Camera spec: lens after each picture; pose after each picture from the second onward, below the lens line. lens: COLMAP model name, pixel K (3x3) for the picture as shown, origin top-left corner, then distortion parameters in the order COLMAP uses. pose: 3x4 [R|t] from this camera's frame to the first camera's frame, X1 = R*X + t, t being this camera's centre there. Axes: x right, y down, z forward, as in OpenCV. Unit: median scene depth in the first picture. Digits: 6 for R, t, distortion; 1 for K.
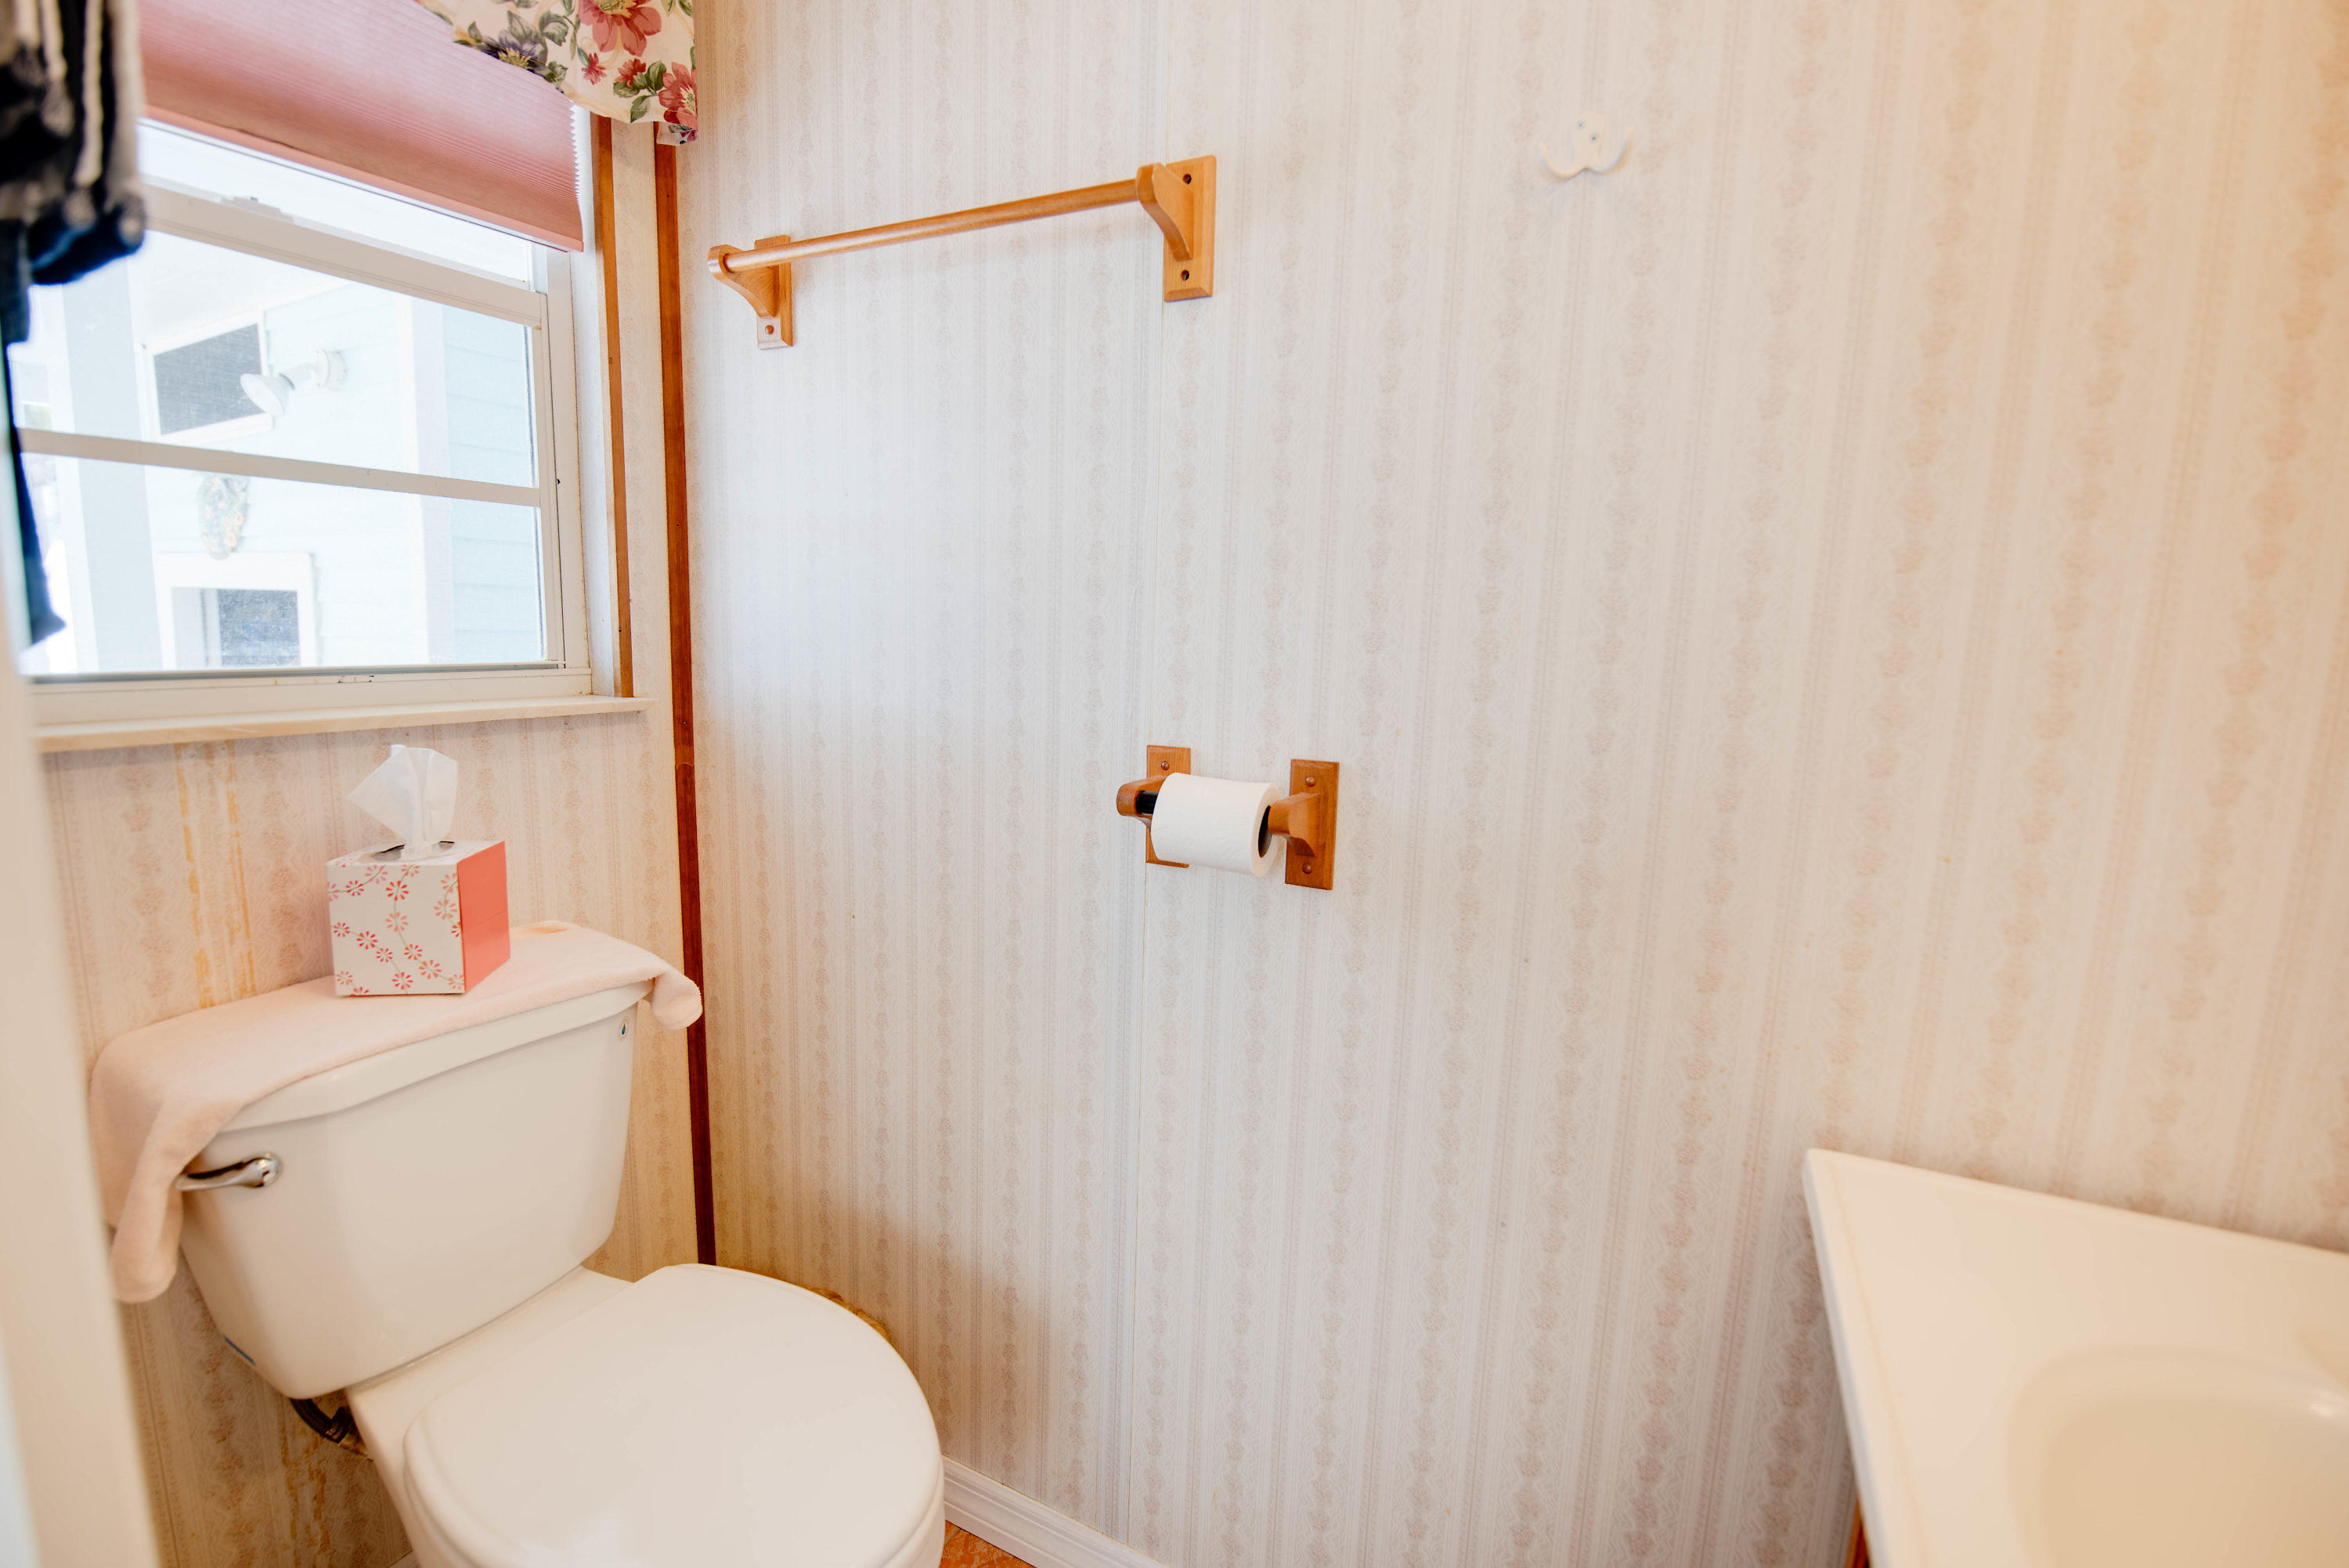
lens RADIAL K [[1039.3, 0, 1157.9], [0, 1039.3, 778.5], [0, 0, 1]] dist [0.002274, -0.000037]
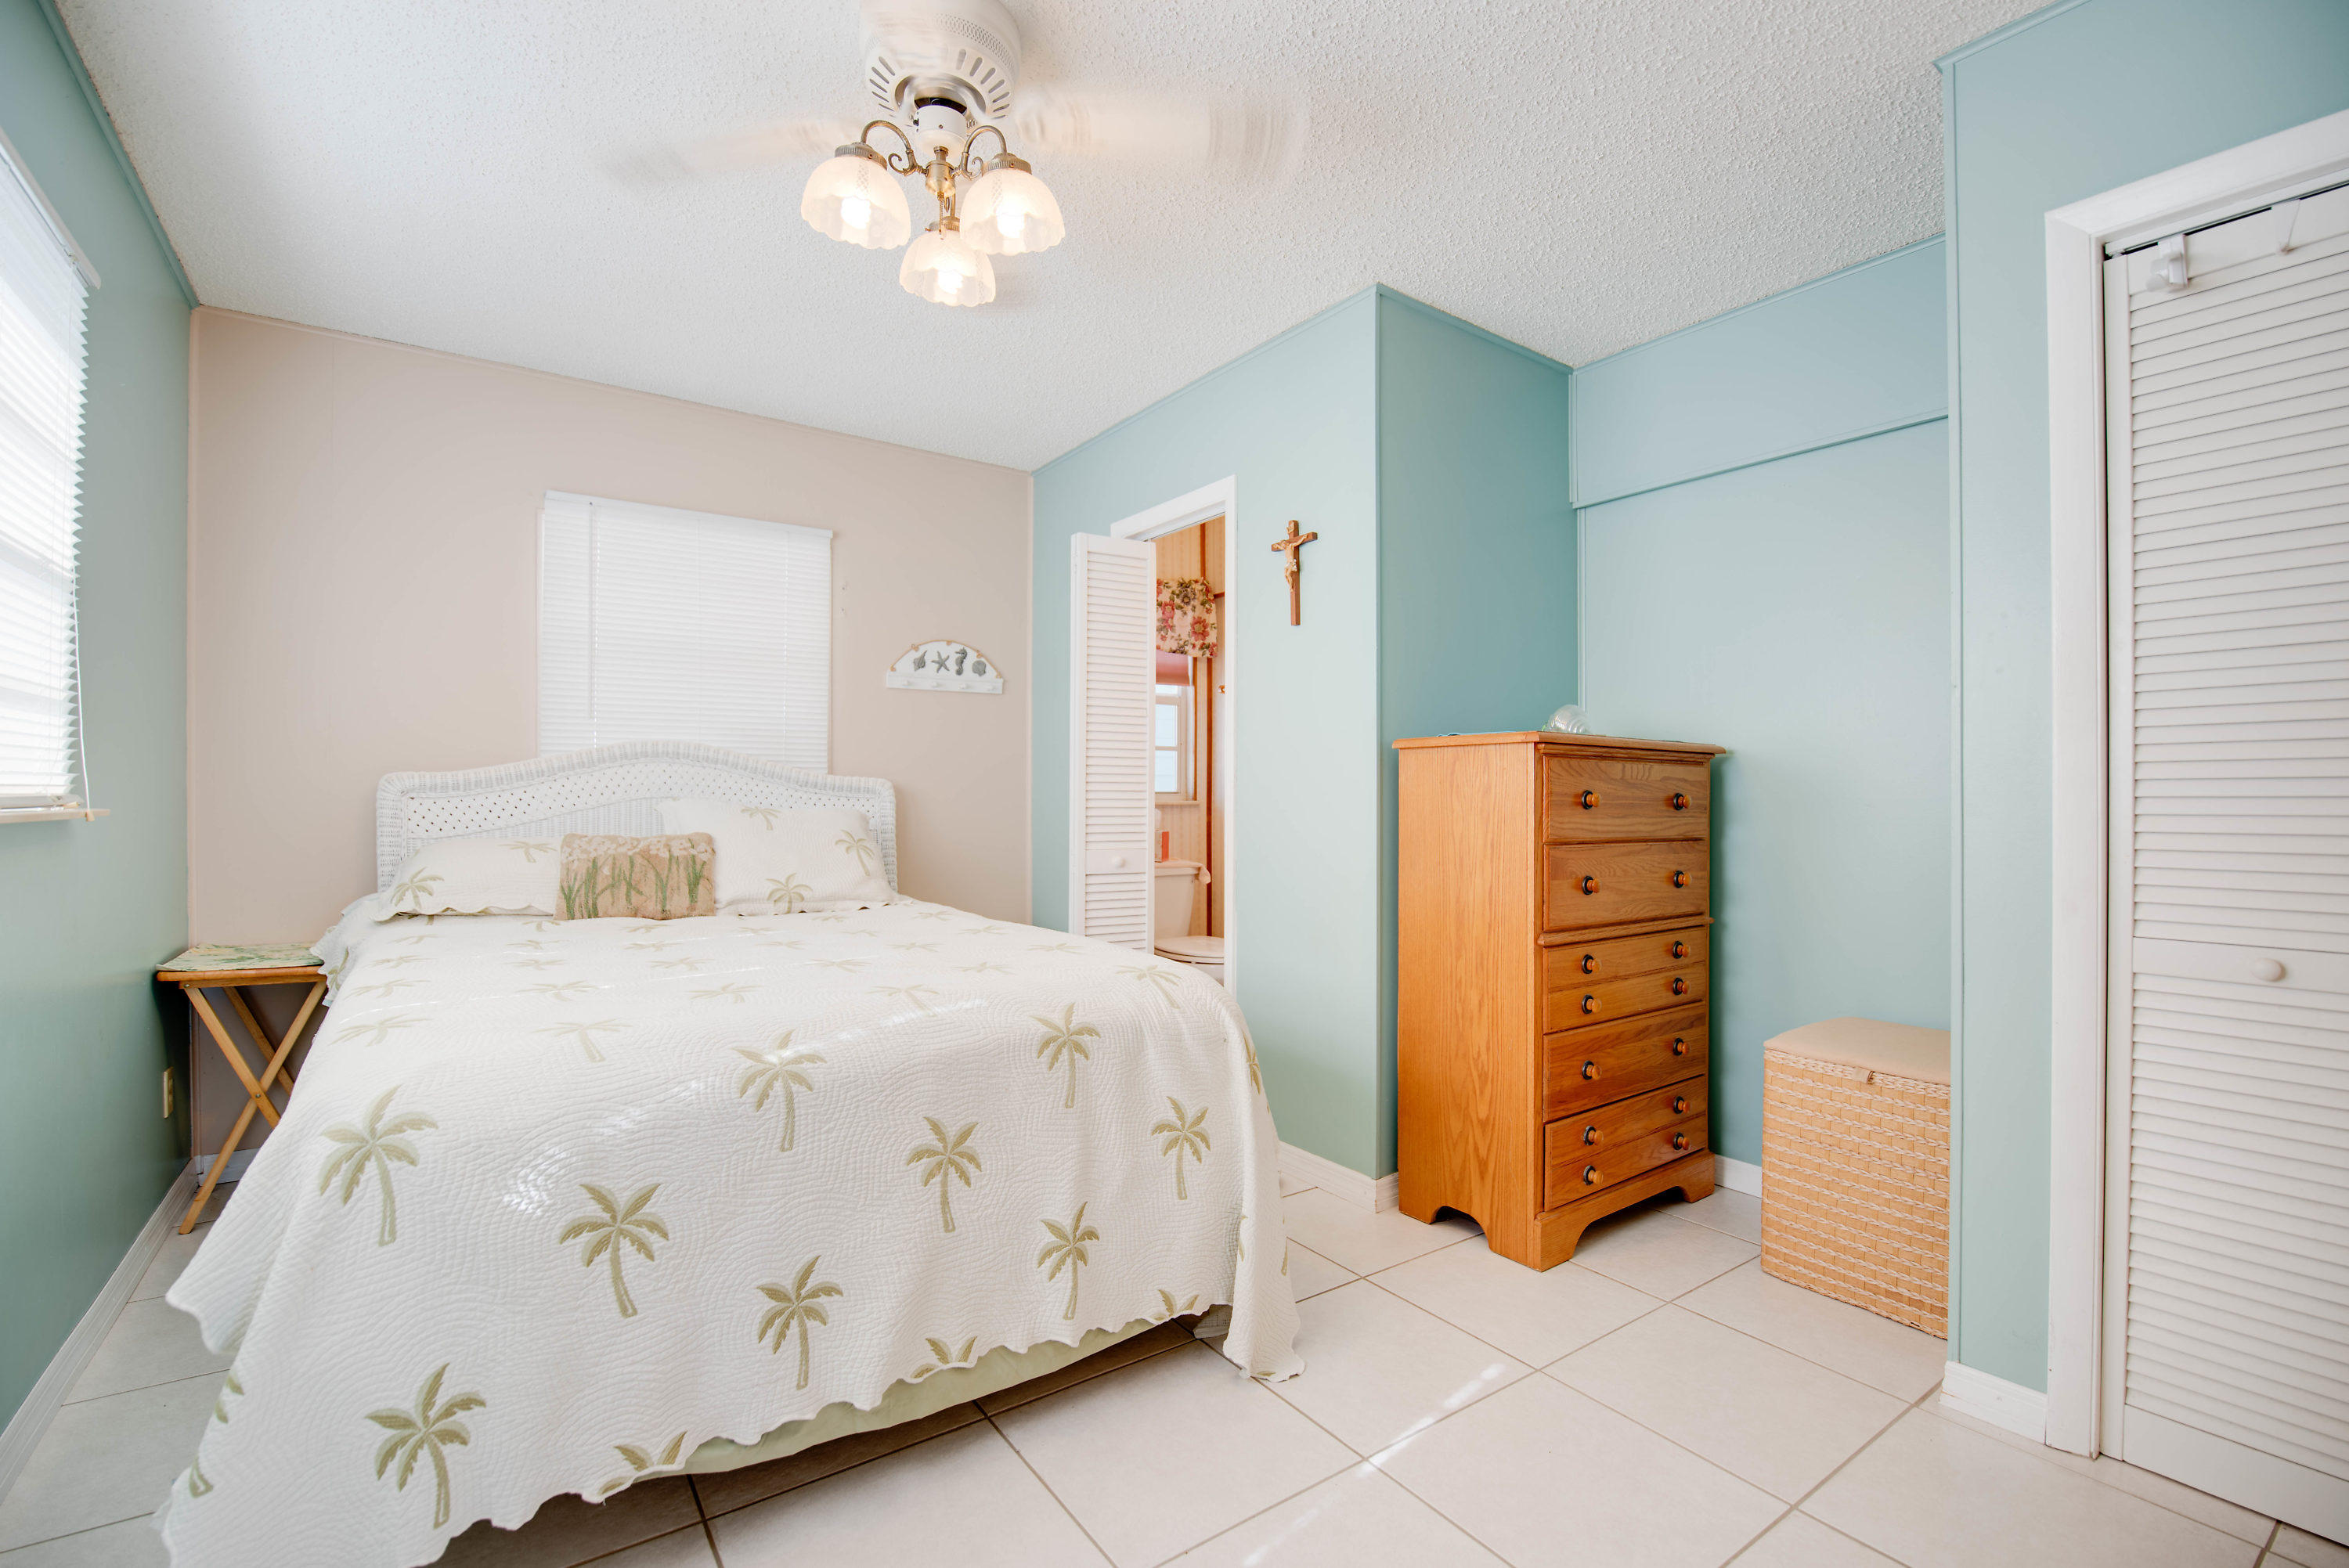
lens RADIAL K [[1039.3, 0, 1178.6], [0, 1039.3, 793.3], [0, 0, 1]] dist [0.002274, -0.000037]
pose [[0.887274, -0.044248, -0.459116, 1.193749], [-0.038005, 0.984990, -0.168378, 0.549862], [0.459675, 0.166846, 0.872274, -2.374636]]
